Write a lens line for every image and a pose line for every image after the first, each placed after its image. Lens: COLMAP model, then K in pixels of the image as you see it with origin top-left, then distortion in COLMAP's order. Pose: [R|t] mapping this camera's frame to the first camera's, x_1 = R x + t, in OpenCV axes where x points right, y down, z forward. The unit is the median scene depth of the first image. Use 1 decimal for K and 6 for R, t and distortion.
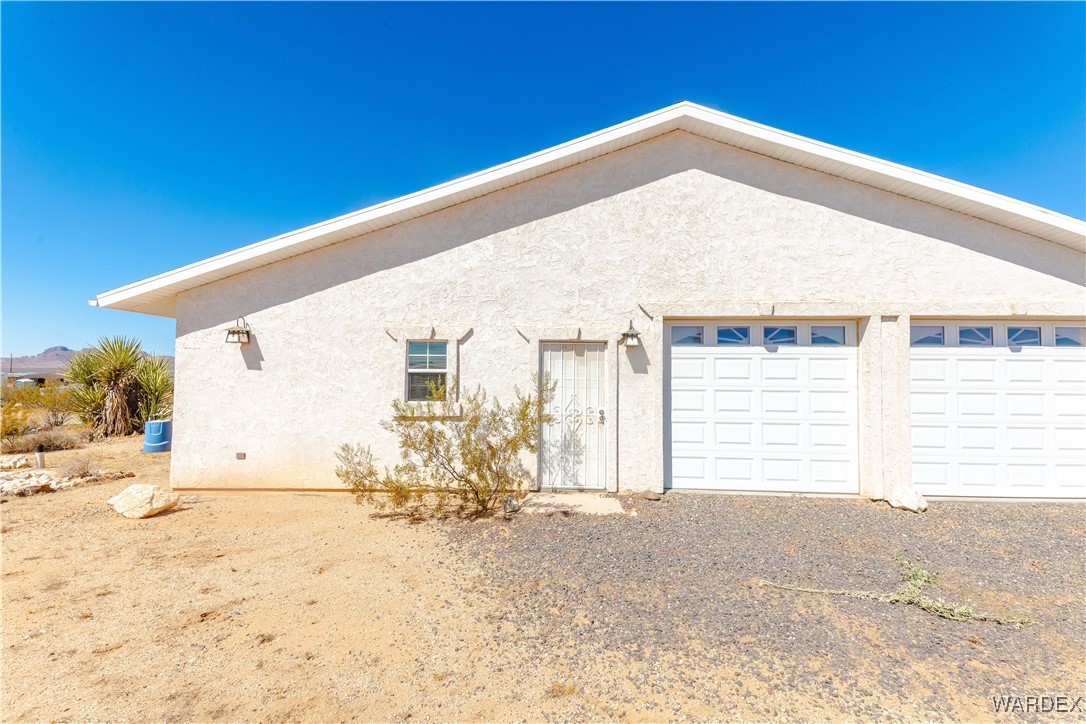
lens RADIAL K [[471.1, 0, 546.5], [0, 471.1, 359.5], [0, 0, 1]] dist [0.085823, -0.048410]
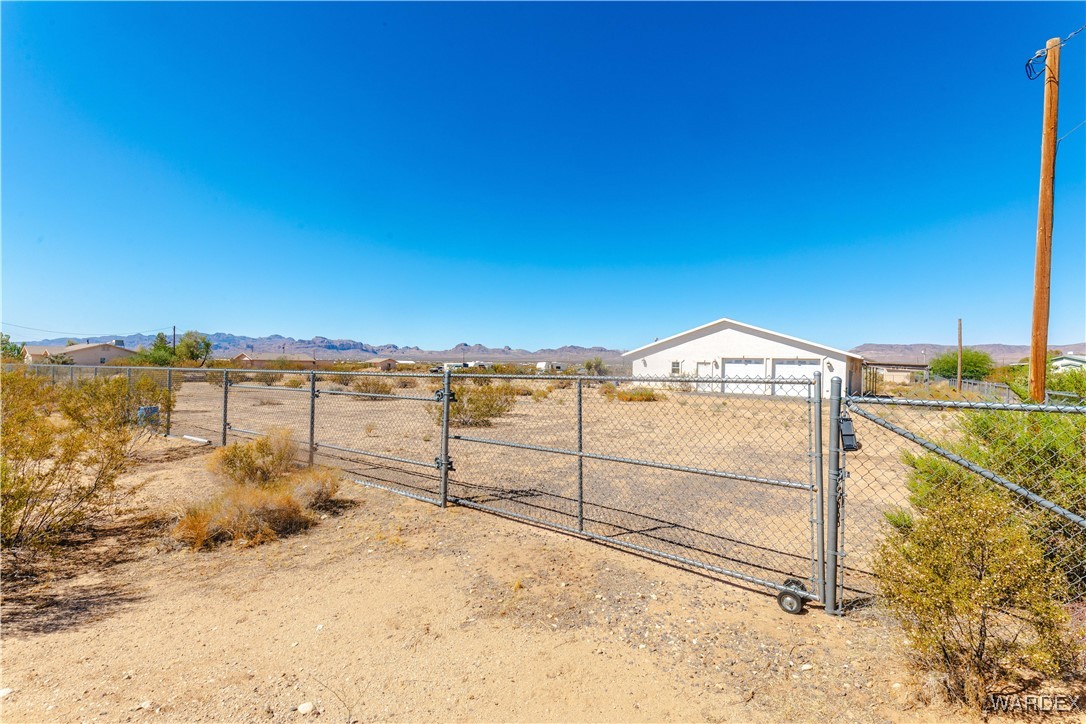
lens RADIAL K [[474.6, 0, 545.7], [0, 474.6, 359.8], [0, 0, 1]] dist [0.083808, -0.042320]
pose [[0.824353, 0.007023, -0.566032, 1.583934], [0.003531, 0.999840, 0.017548, -0.166258], [0.566065, -0.016464, 0.824196, -4.259018]]
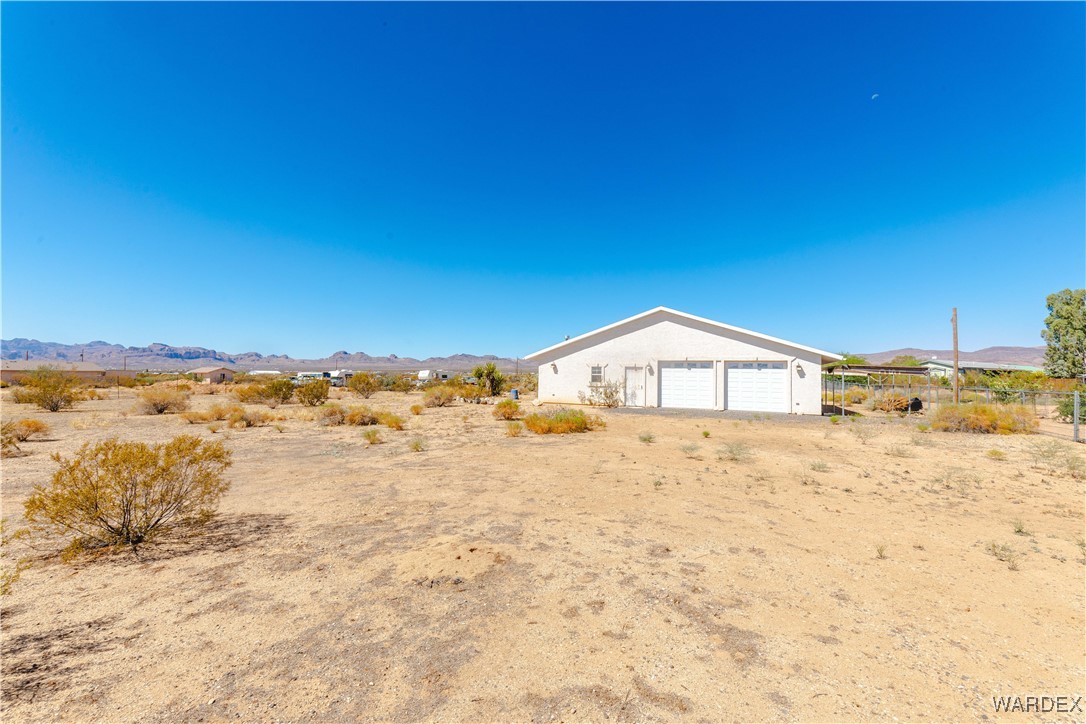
lens RADIAL K [[471.1, 0, 546.5], [0, 471.1, 359.5], [0, 0, 1]] dist [0.085823, -0.048410]
pose [[0.931390, -0.005676, -0.363978, 0.782686], [0.006168, 0.999981, 0.000189, -0.104828], [0.363970, -0.002421, 0.931407, -2.784698]]
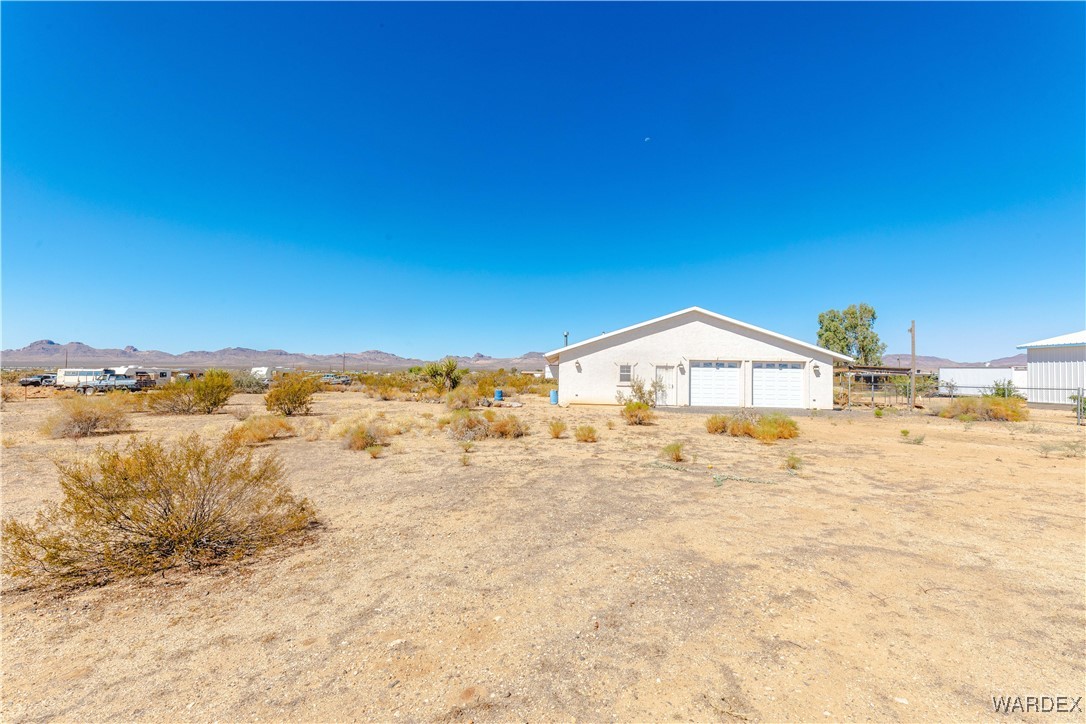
lens RADIAL K [[476.1, 0, 543.0], [0, 476.1, 362.0], [0, 0, 1]] dist [0.085540, -0.048392]
pose [[0.999743, 0.009149, 0.020730, -0.990337], [-0.009338, 0.999916, 0.009003, -0.096536], [-0.020646, -0.009194, 0.999745, -2.776569]]
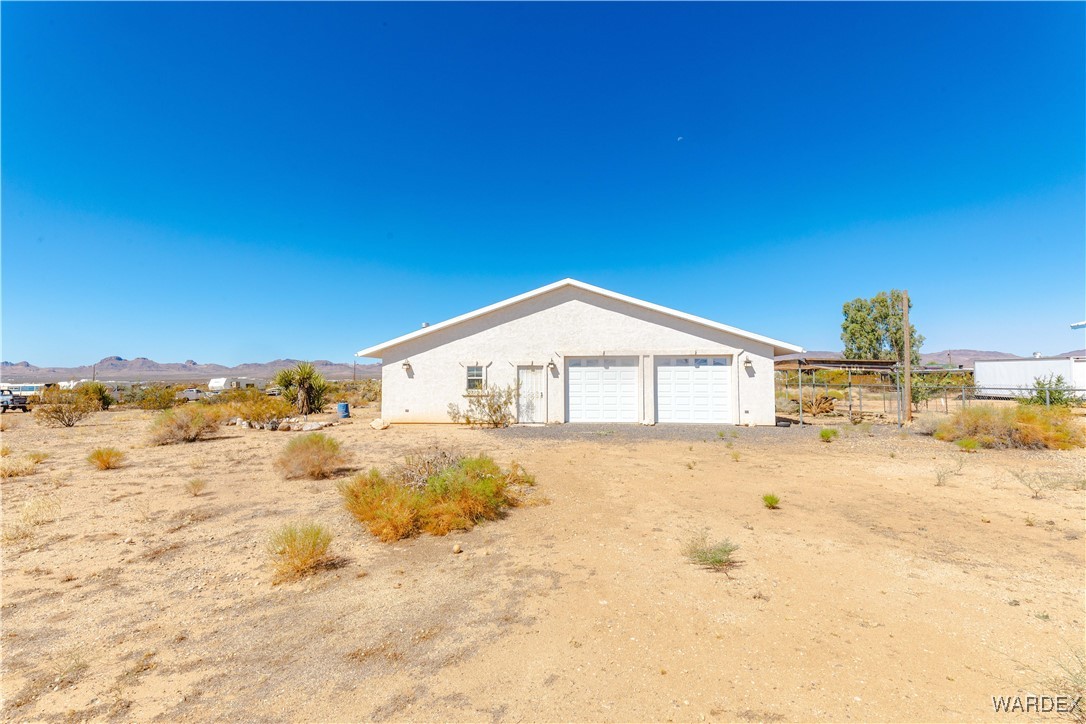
lens RADIAL K [[471.1, 0, 546.5], [0, 471.1, 359.5], [0, 0, 1]] dist [0.085823, -0.048410]
pose [[0.998406, -0.014378, -0.054587, 0.288803], [0.014056, 0.999881, -0.006281, -0.056872], [0.054670, 0.005504, 0.998489, -1.595072]]
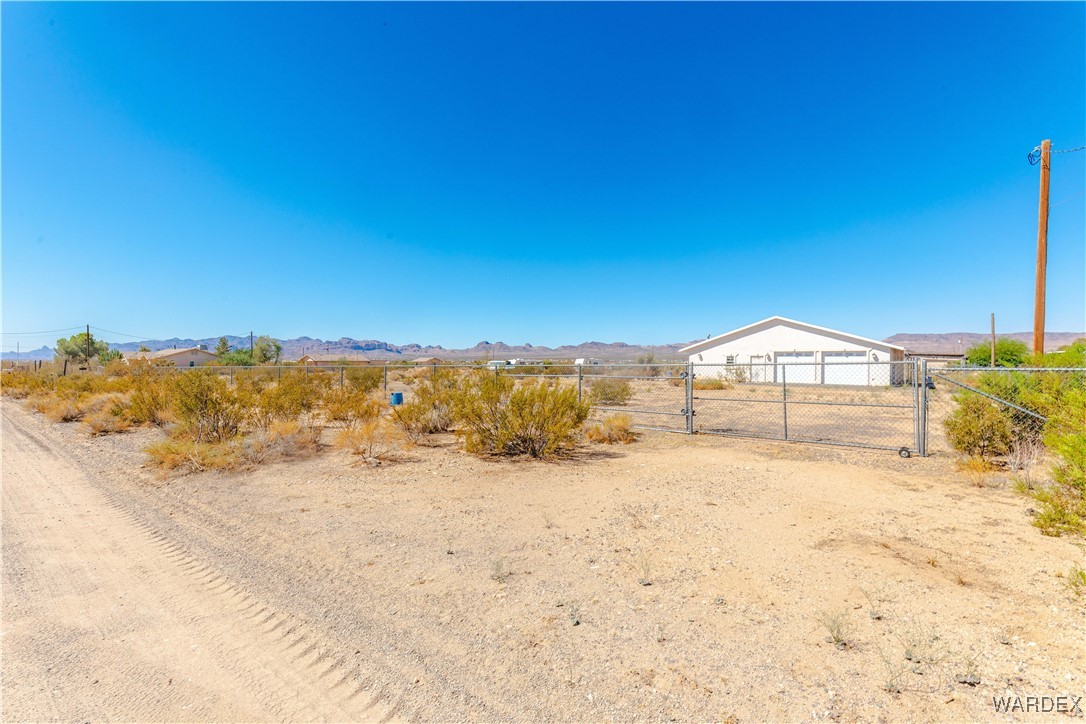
lens RADIAL K [[476.1, 0, 543.0], [0, 476.1, 362.0], [0, 0, 1]] dist [0.085540, -0.048392]
pose [[0.797620, -0.000591, -0.603160, 1.527178], [0.022263, 0.999347, 0.028462, -0.192274], [0.602750, -0.036130, 0.797112, -5.261938]]
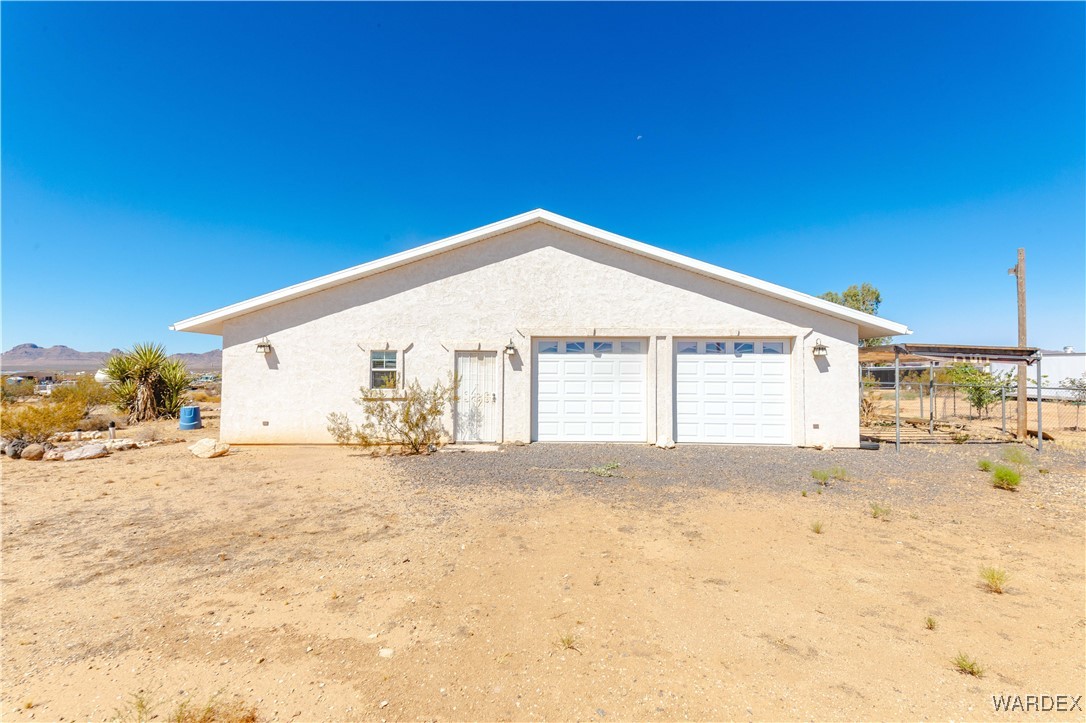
lens RADIAL K [[471.1, 0, 546.5], [0, 471.1, 359.0], [0, 0, 1]] dist [0.085823, -0.048410]
pose [[0.999492, -0.002338, 0.031773, 0.246097], [0.002148, 0.999980, 0.006016, -0.020703], [-0.031786, -0.005945, 0.999477, -0.622760]]
